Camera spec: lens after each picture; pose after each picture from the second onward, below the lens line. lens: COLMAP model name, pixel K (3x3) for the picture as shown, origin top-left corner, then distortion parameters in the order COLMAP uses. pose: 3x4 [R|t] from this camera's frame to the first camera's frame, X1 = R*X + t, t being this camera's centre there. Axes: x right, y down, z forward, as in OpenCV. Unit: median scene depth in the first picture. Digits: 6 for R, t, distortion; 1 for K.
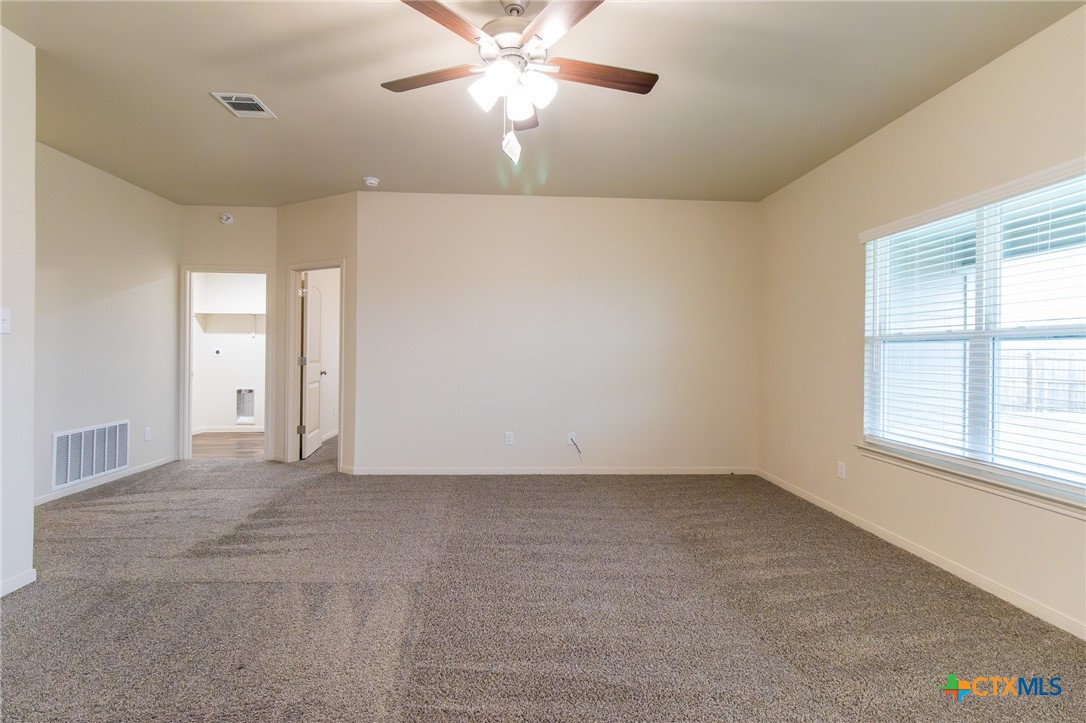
lens RADIAL K [[514.4, 0, 542.5], [0, 514.4, 352.5], [0, 0, 1]] dist [-0.000407, 0.000776]
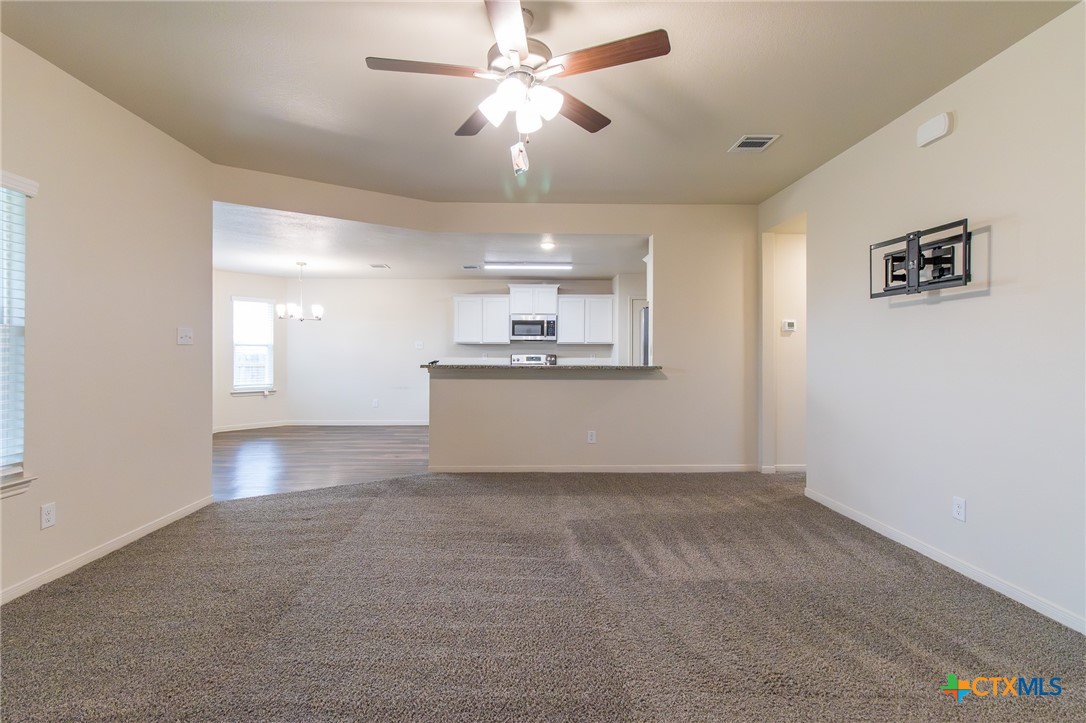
lens RADIAL K [[514.4, 0, 530.1], [0, 514.4, 351.7], [0, 0, 1]] dist [-0.000407, 0.000776]
pose [[-0.998917, -0.012683, 0.044756, -0.062123], [-0.012797, 0.999916, -0.002266, -0.001385], [-0.044724, -0.002837, -0.998995, 0.980726]]
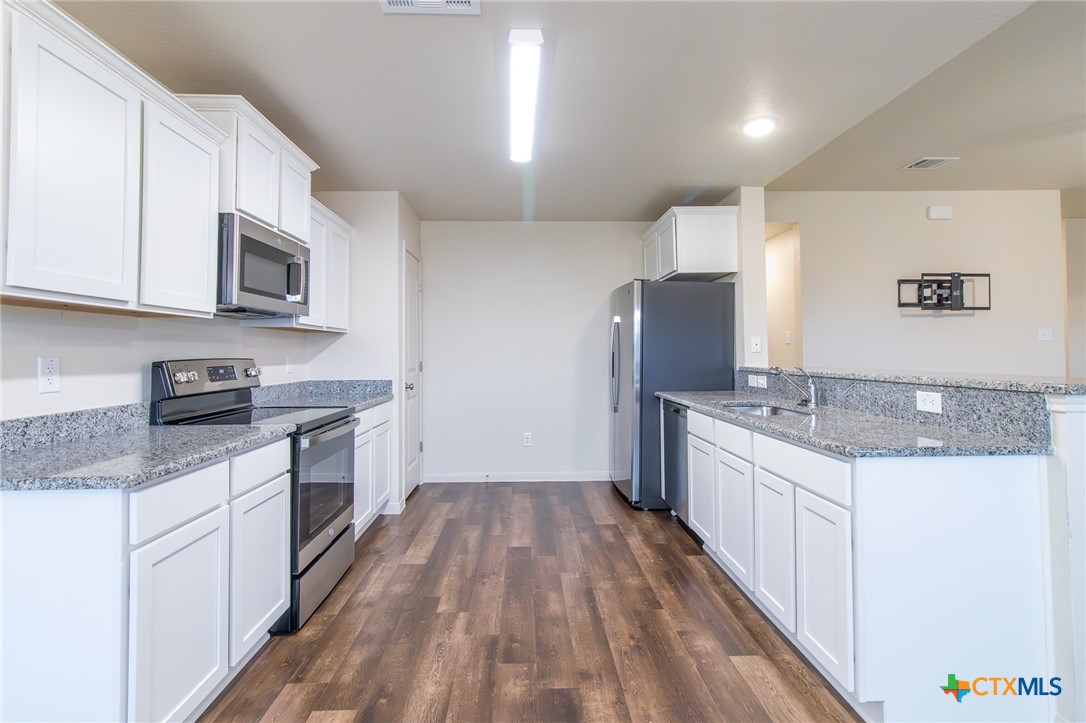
lens RADIAL K [[514.4, 0, 537.2], [0, 514.4, 338.4], [0, 0, 1]] dist [-0.000407, 0.000776]
pose [[-0.035371, -0.036895, -0.998693, 0.549892], [0.008234, 0.999274, -0.037208, 0.005755], [0.999340, -0.009540, -0.035042, -0.491592]]
